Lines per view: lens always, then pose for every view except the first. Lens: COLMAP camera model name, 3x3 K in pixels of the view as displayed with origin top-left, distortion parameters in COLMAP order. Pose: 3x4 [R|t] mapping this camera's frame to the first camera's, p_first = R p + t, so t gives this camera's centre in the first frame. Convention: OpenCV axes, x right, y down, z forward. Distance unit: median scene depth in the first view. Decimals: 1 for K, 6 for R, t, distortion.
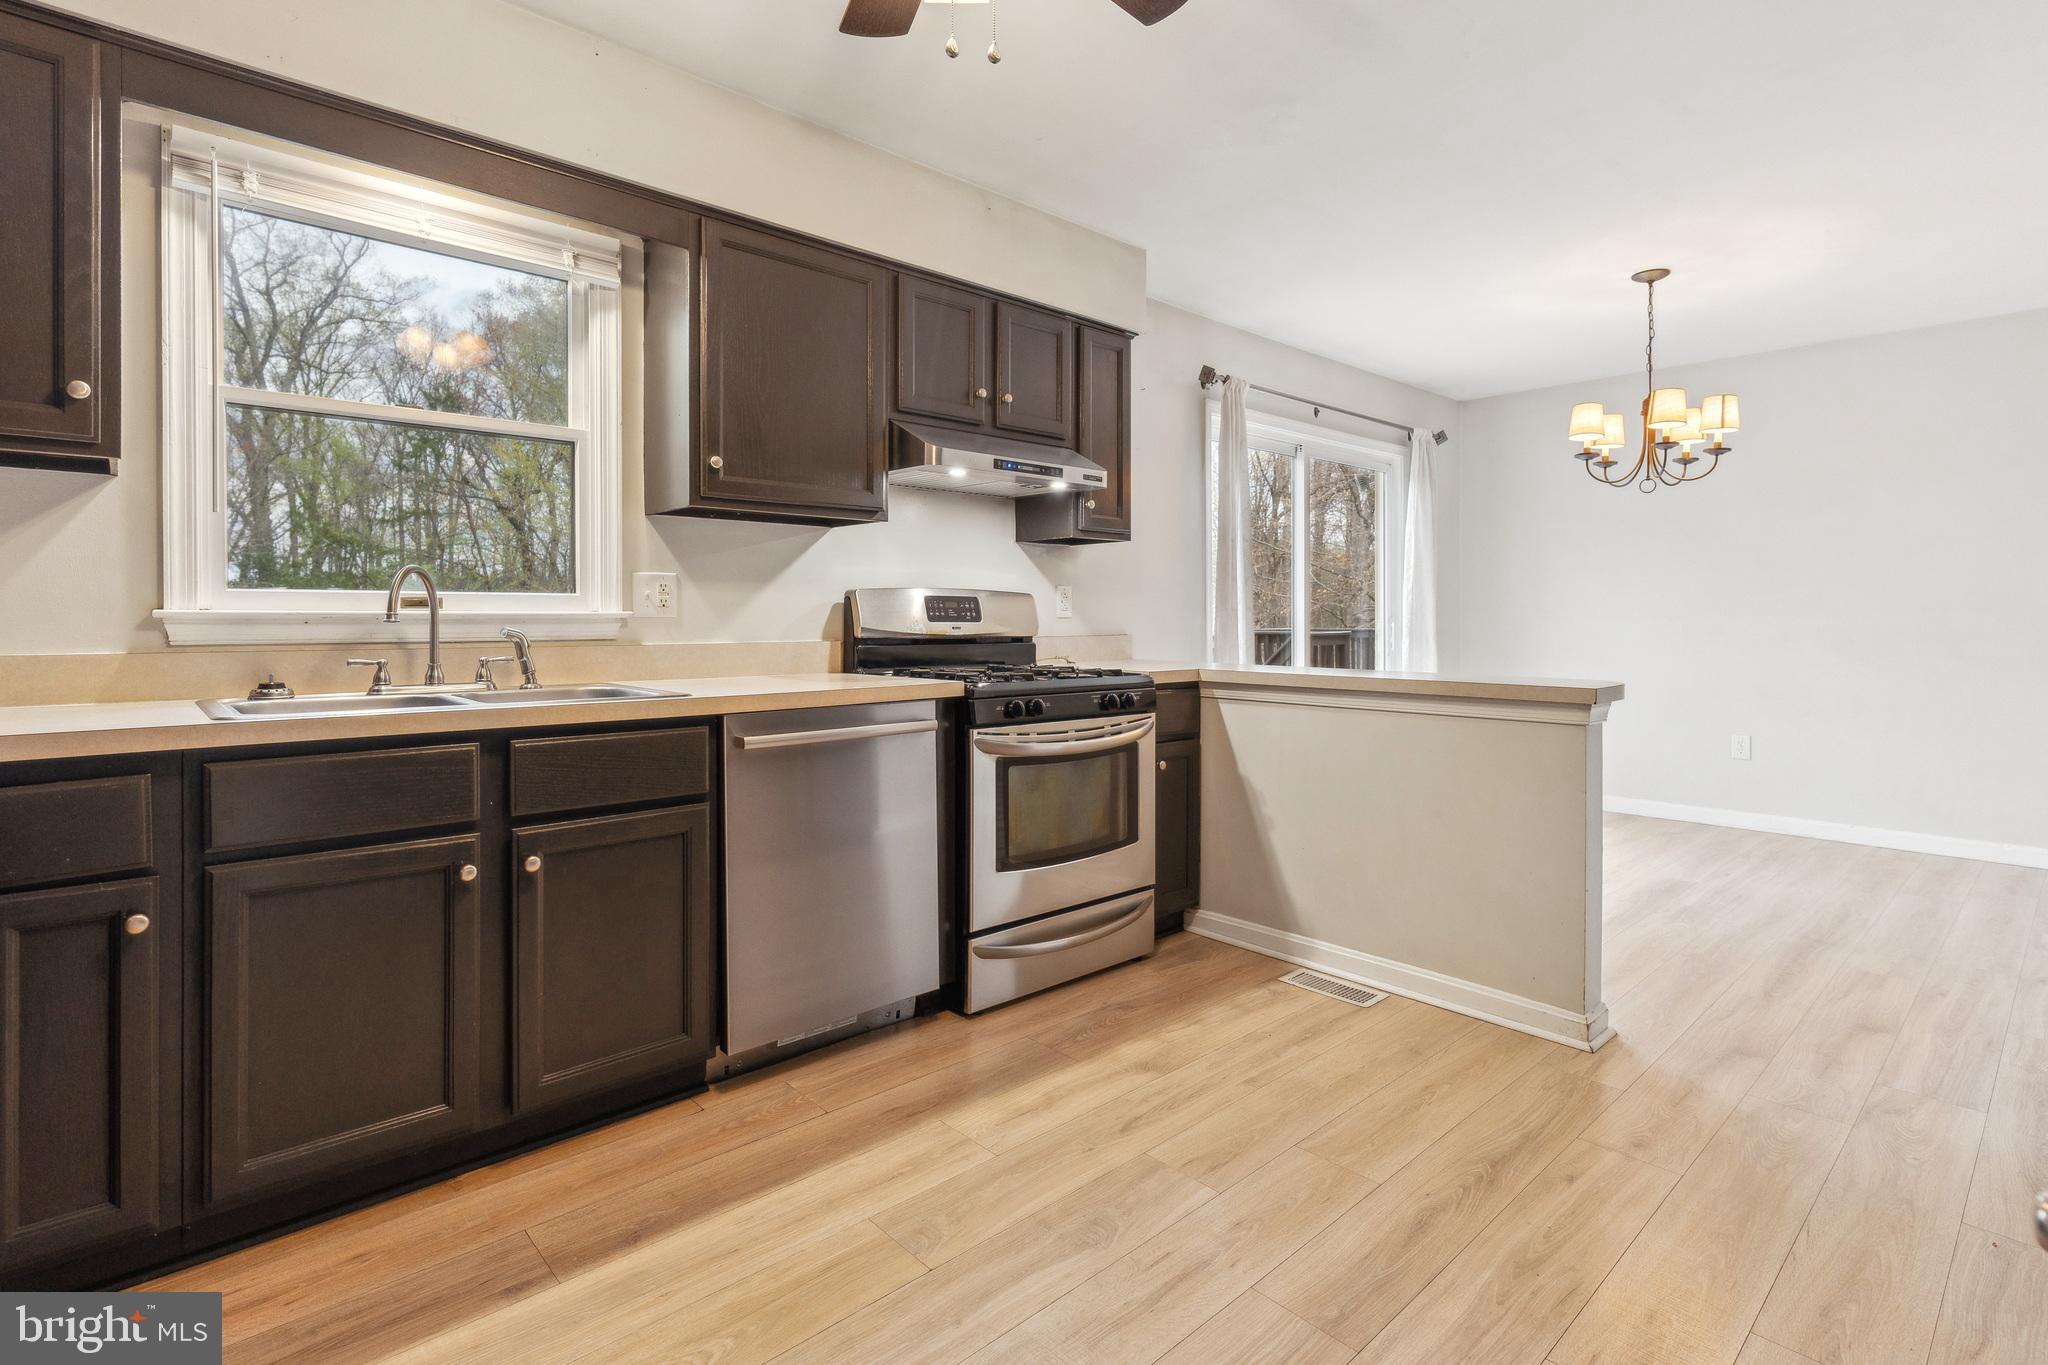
lens RADIAL K [[984.9, 0, 1021.7], [0, 984.9, 631.8], [0, 0, 1]] dist [-0.001360, 0.000483]
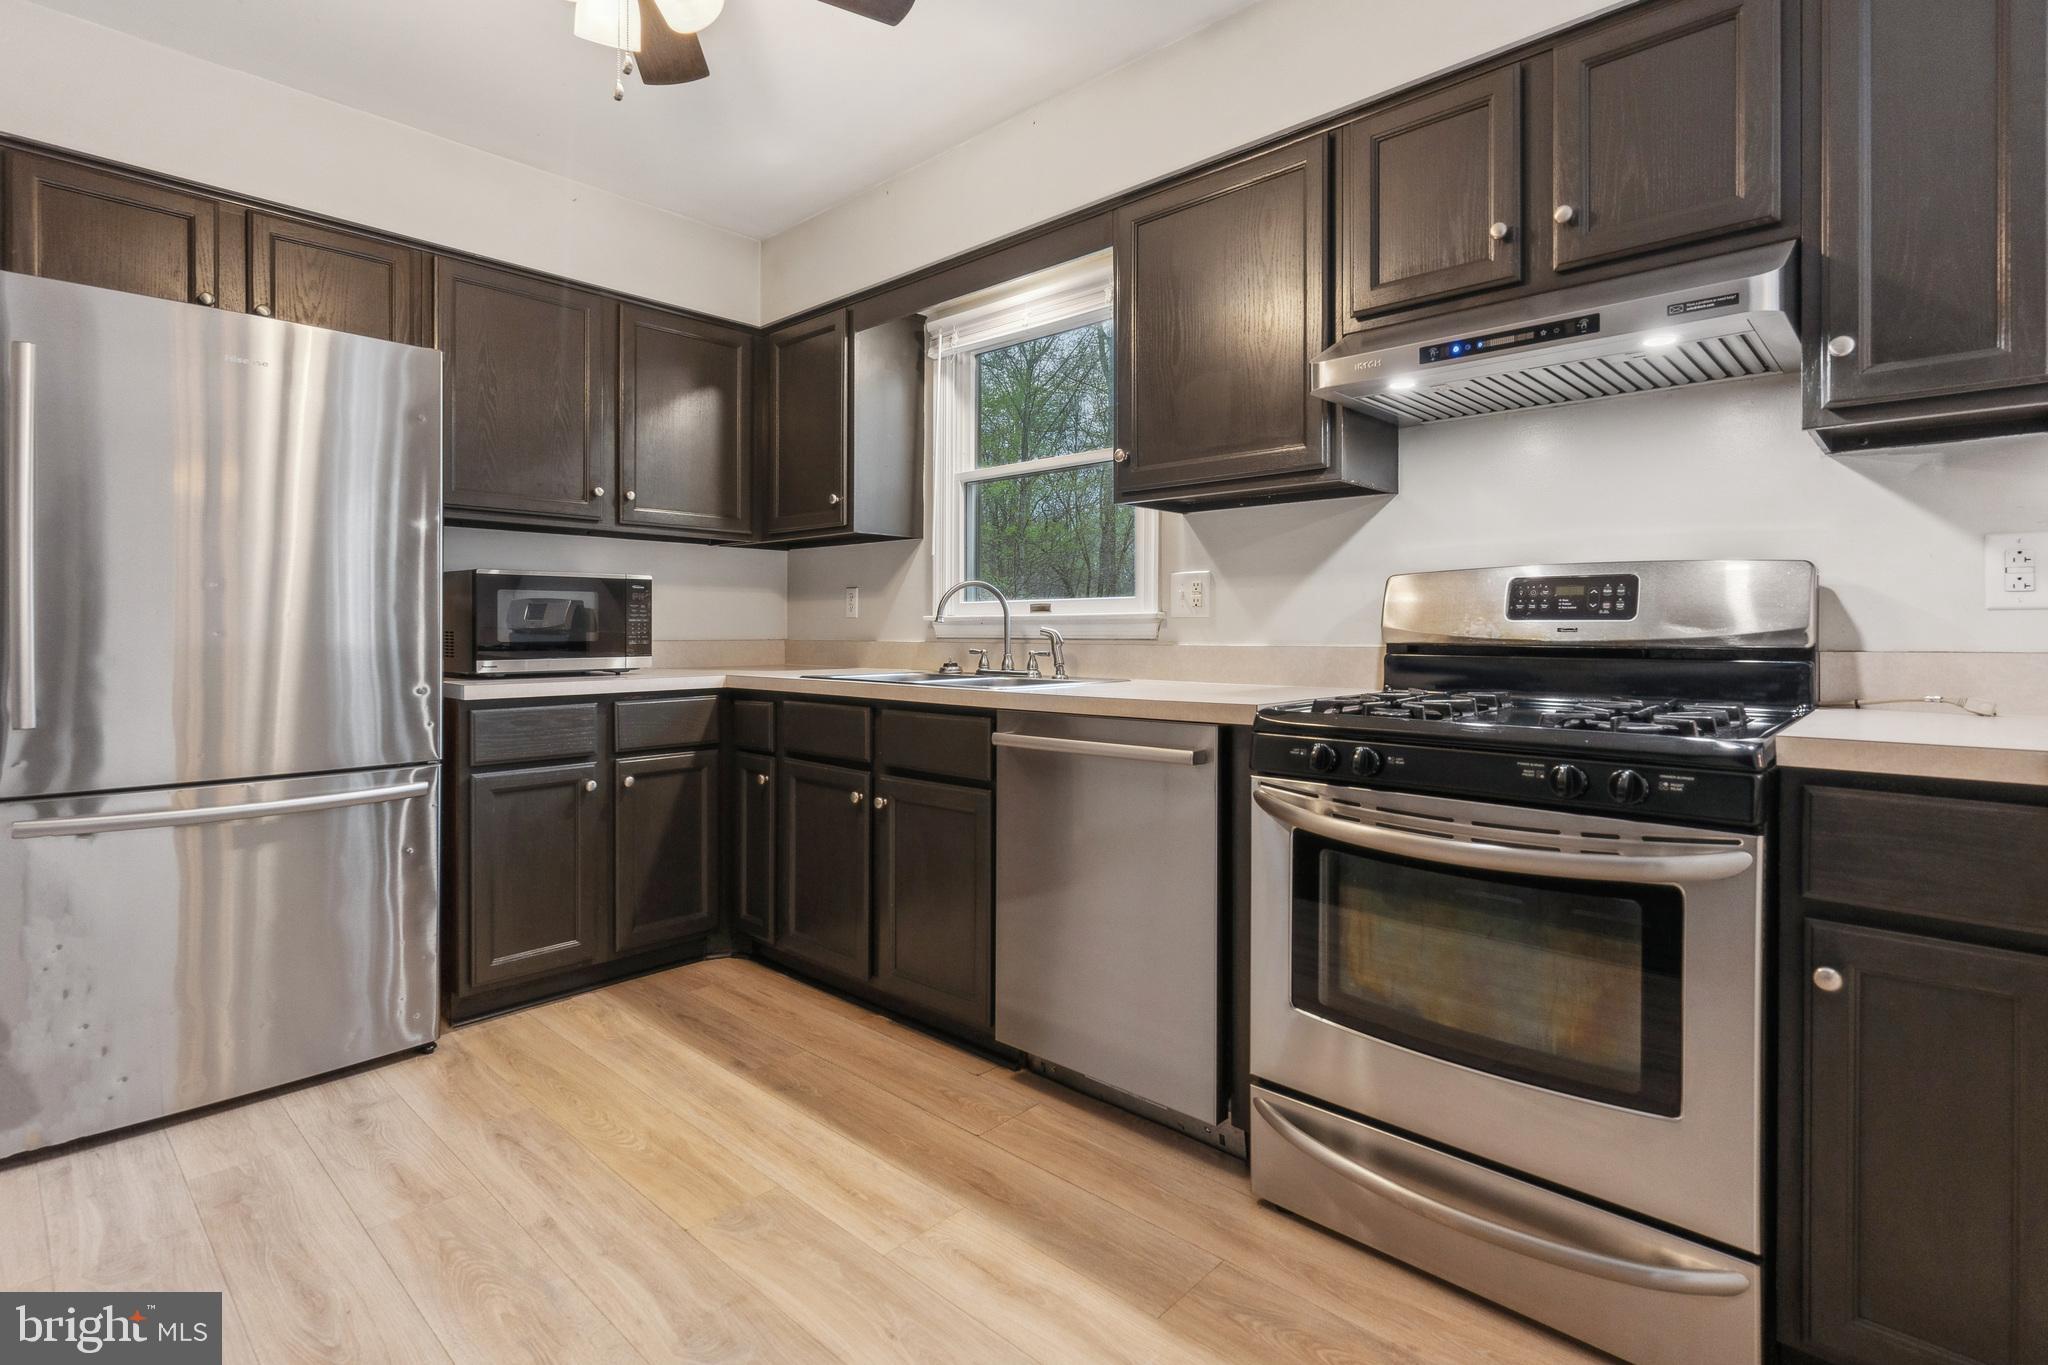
lens RADIAL K [[984.9, 0, 1031.9], [0, 984.9, 633.8], [0, 0, 1]] dist [-0.001360, 0.000483]
pose [[0.085430, 0.002779, -0.996340, 0.567028], [-0.012743, 0.999917, 0.001696, 0.001945], [0.996263, 0.012552, 0.085458, 0.729001]]
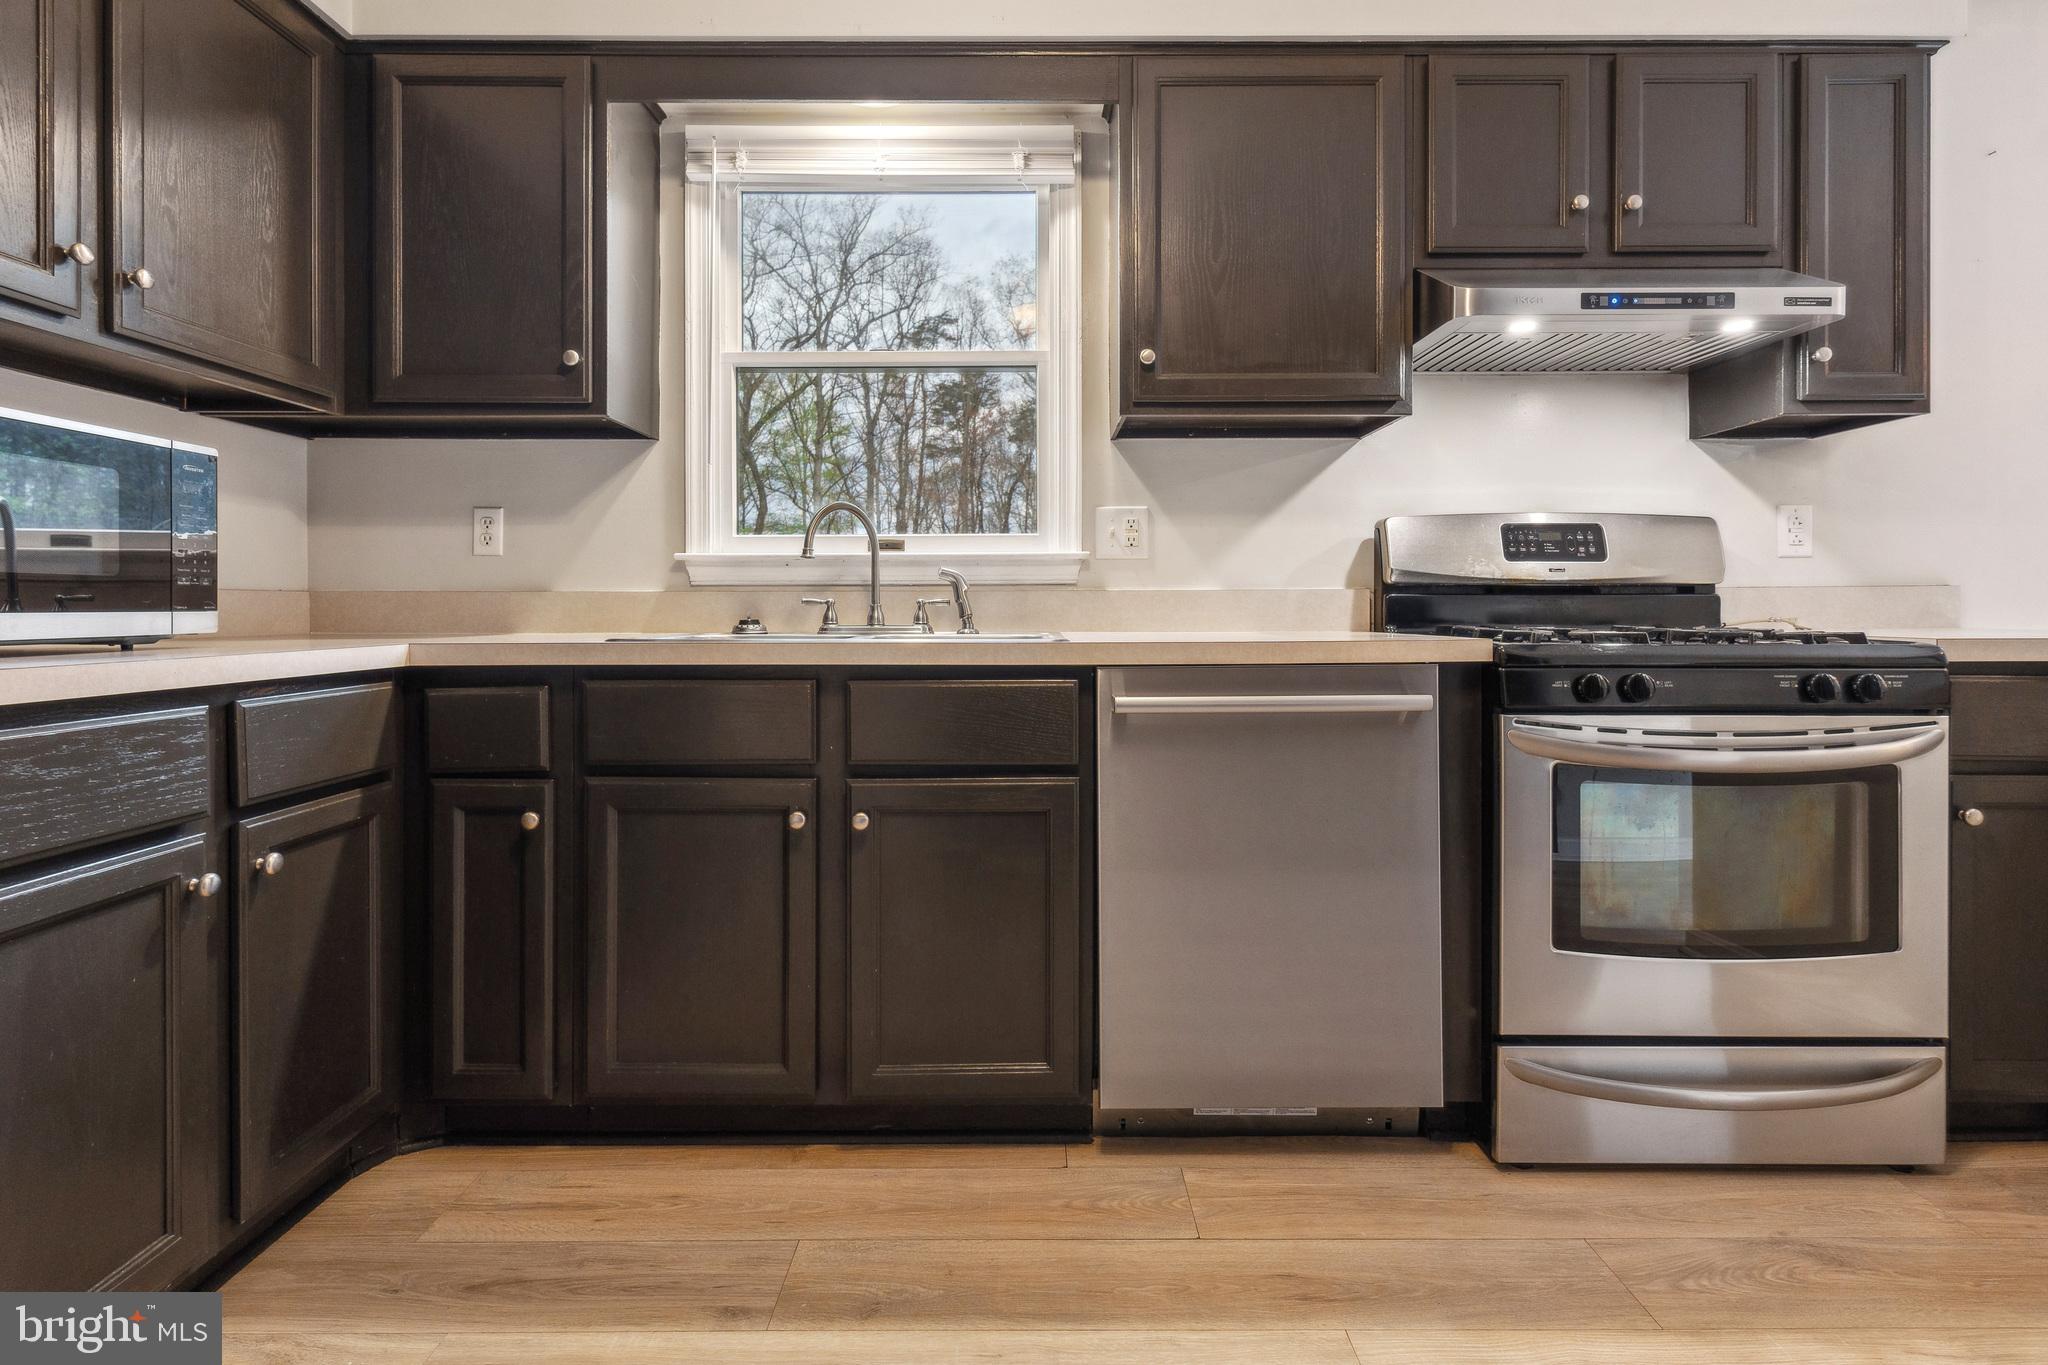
lens RADIAL K [[984.9, 0, 1026.6], [0, 984.9, 615.2], [0, 0, 1]] dist [-0.001360, 0.000483]
pose [[0.738594, 0.002673, -0.674145, 0.137805], [-0.005880, 0.999980, -0.002478, 0.035703], [0.674124, 0.005794, 0.738595, 0.299855]]
